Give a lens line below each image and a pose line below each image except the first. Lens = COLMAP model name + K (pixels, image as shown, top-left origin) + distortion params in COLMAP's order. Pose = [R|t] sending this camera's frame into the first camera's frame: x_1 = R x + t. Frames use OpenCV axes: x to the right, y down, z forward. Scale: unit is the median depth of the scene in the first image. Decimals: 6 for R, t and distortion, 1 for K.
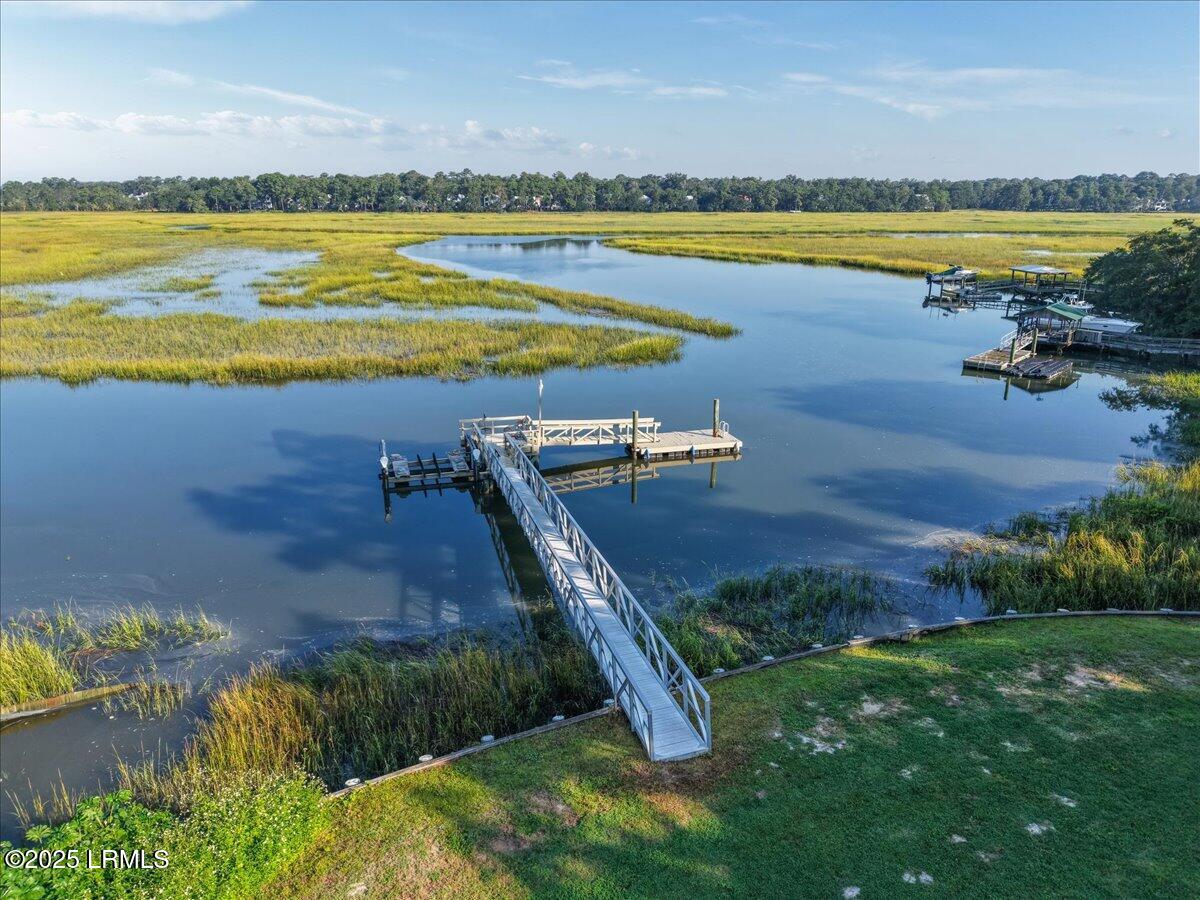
lens RADIAL K [[816.5, 0, 593.6], [0, 816.5, 453.7], [0, 0, 1]] dist [-0.007867, -0.010067]
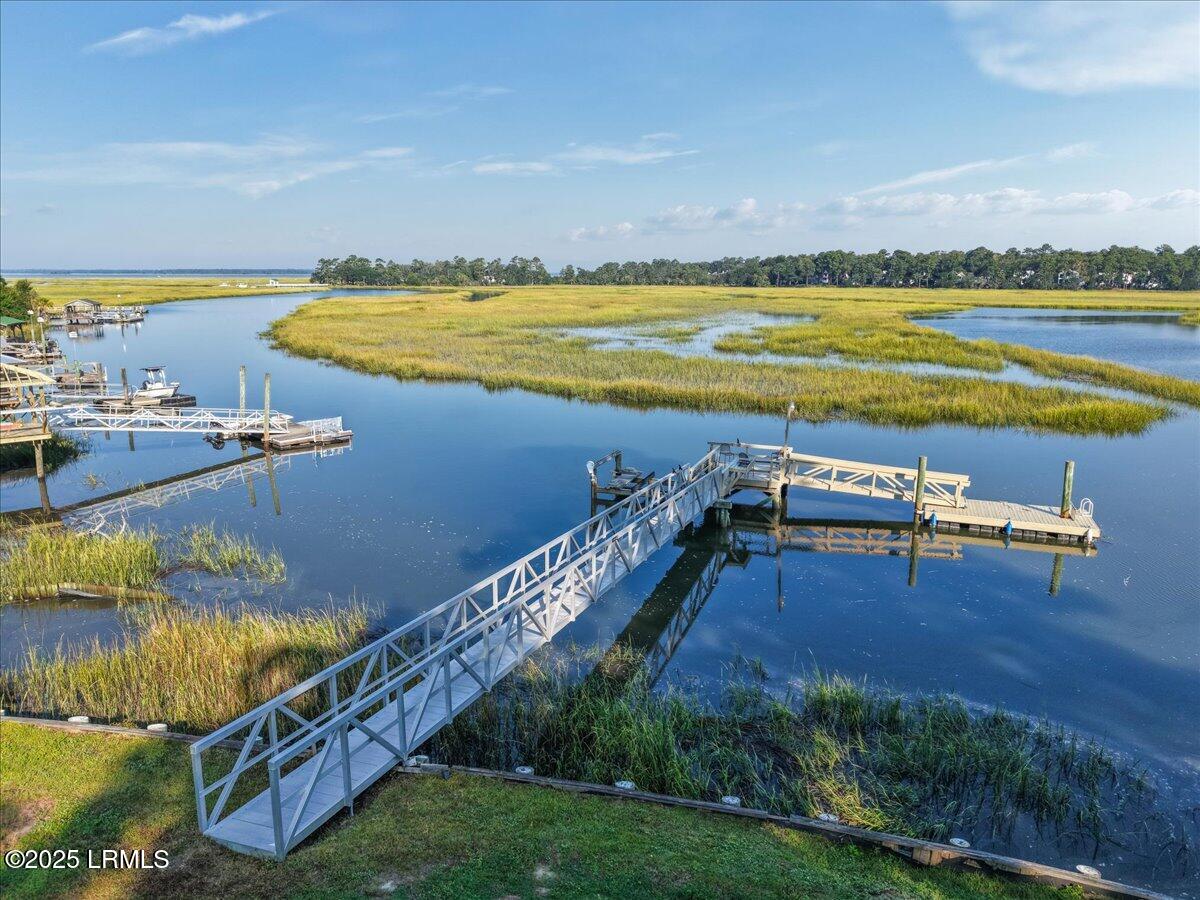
lens RADIAL K [[816.5, 0, 595.8], [0, 816.5, 449.6], [0, 0, 1]] dist [-0.007867, -0.010067]
pose [[0.793405, 0.123619, -0.596009, 0.079624], [-0.181889, 0.982572, -0.038333, 0.006713], [0.580882, 0.138821, 0.802063, 0.078985]]
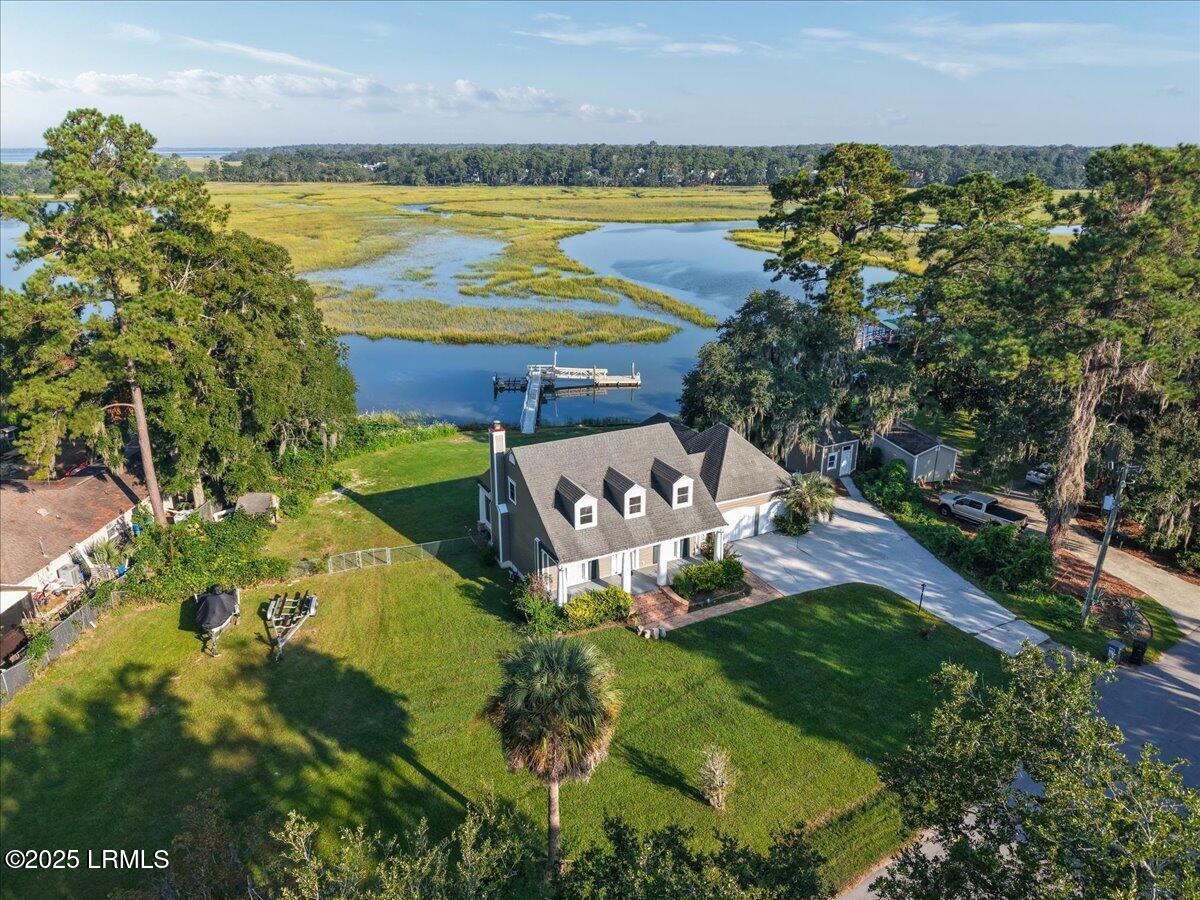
lens RADIAL K [[816.5, 0, 592.9], [0, 816.5, 451.1], [0, 0, 1]] dist [-0.007867, -0.010067]
pose [[0.972628, 0.078012, -0.218879, 0.193626], [-0.067434, 0.996184, 0.055401, 0.022050], [0.222366, -0.039124, 0.974178, -0.453241]]
